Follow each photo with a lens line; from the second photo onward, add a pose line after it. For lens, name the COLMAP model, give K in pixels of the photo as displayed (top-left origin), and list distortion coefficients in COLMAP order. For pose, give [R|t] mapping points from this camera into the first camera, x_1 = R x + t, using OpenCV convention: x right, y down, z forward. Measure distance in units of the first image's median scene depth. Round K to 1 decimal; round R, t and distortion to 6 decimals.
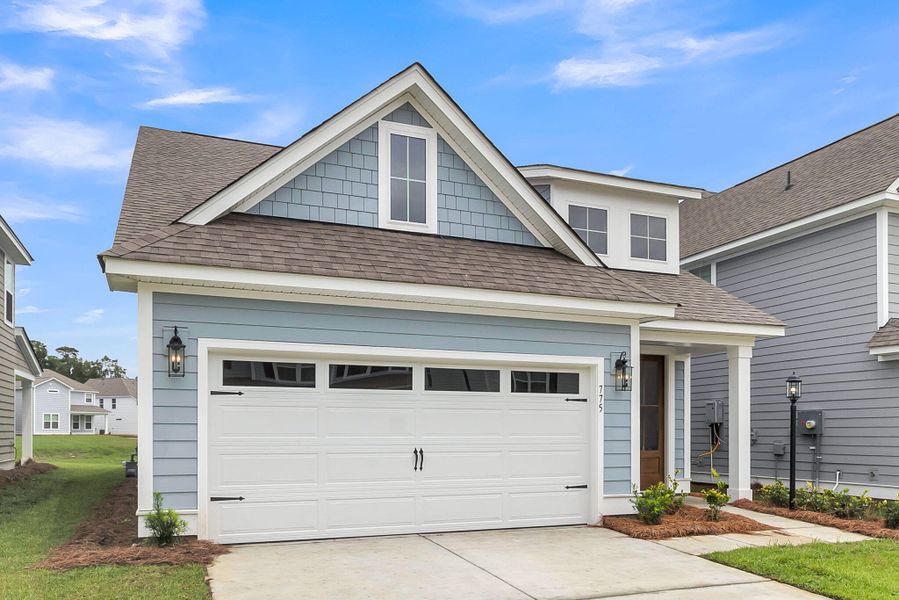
lens RADIAL K [[711.1, 0, 447.4], [0, 711.1, 427.1], [0, 0, 1]] dist [-0.001696, -0.000033]
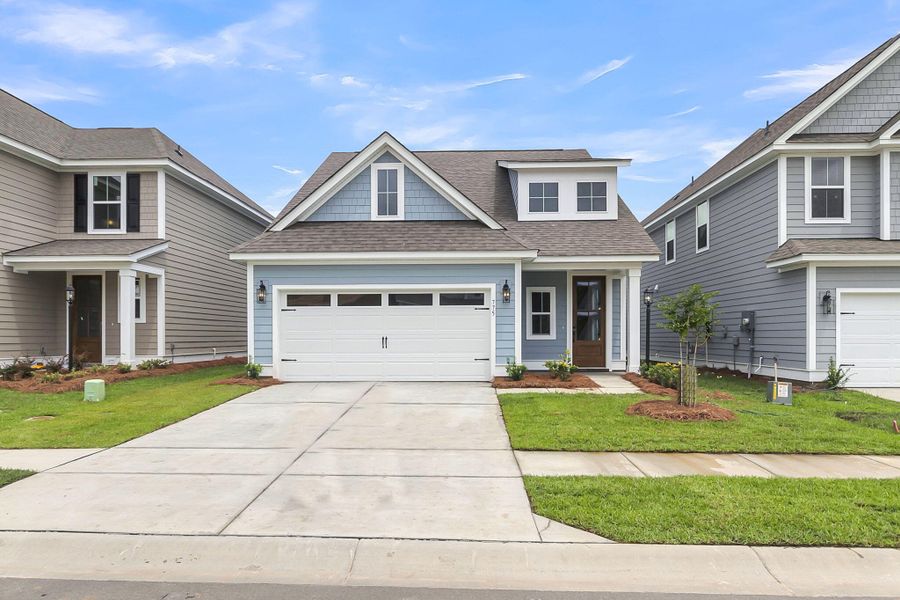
lens RADIAL K [[596.3, 0, 451.5], [0, 596.3, 333.7], [0, 0, 1]] dist [-0.003473, -0.000565]
pose [[0.915029, -0.003674, -0.403371, 0.712806], [0.006940, 0.999954, 0.006635, 0.011877], [0.403328, -0.008871, 0.915012, -0.358119]]
